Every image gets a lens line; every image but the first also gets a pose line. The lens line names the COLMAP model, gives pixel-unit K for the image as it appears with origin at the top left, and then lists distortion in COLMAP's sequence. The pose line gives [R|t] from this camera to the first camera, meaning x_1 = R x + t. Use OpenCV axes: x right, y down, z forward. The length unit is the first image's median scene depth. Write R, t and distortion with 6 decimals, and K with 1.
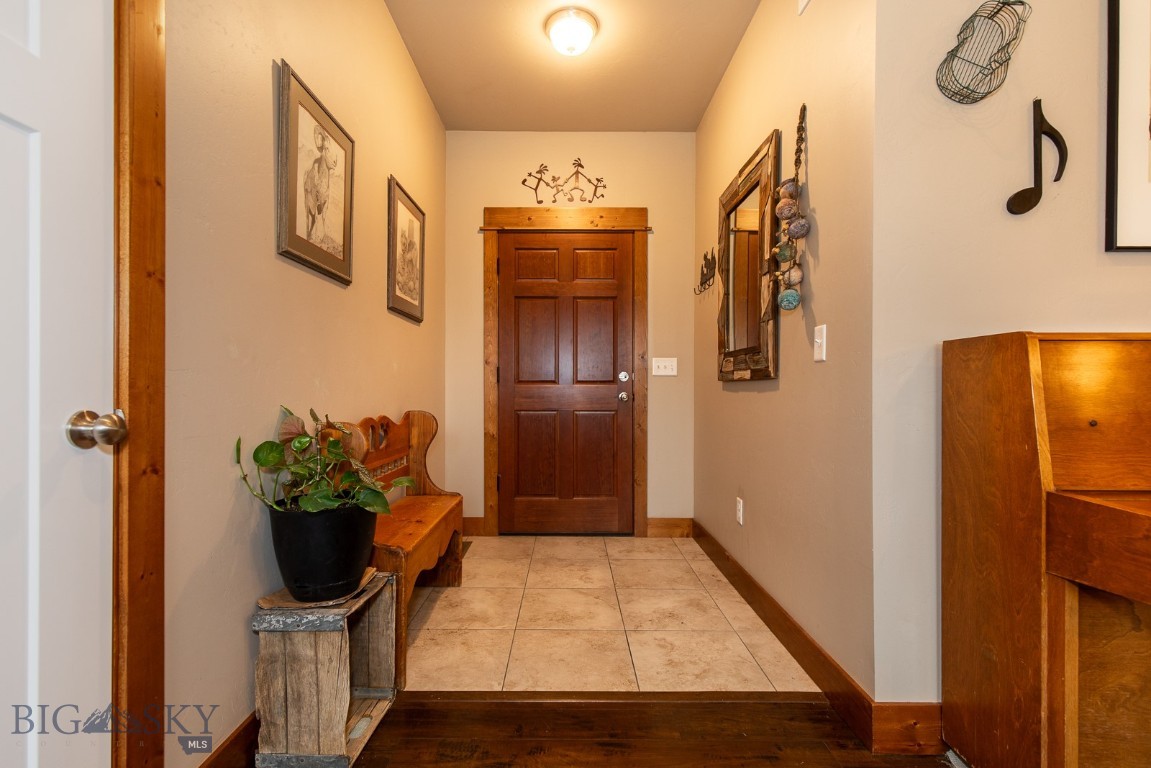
lens RADIAL K [[521.3, 0, 571.5], [0, 521.3, 390.5], [0, 0, 1]] dist [0.008863, -0.001753]
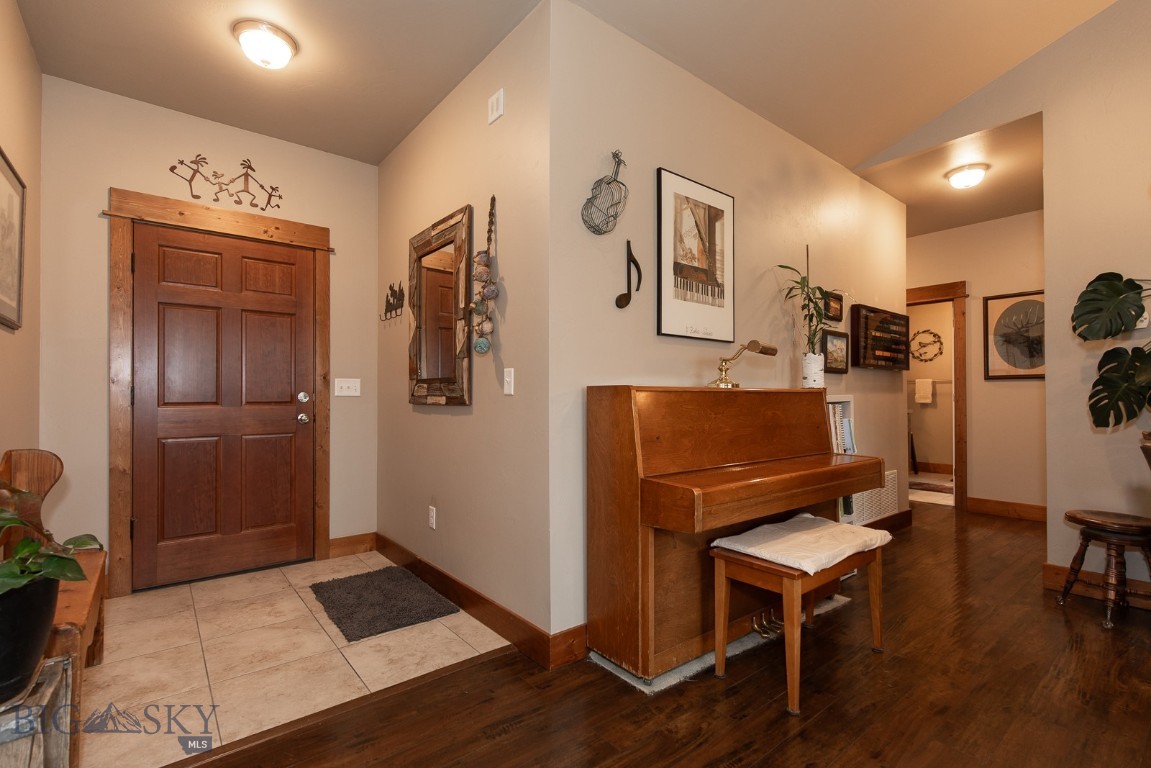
lens RADIAL K [[521.3, 0, 571.5], [0, 521.3, 390.5], [0, 0, 1]] dist [0.008863, -0.001753]
pose [[0.783150, 0.003292, 0.621824, -0.159664], [0.004528, 0.999929, -0.010997, -0.037003], [-0.621816, 0.011428, 0.783080, -0.098996]]
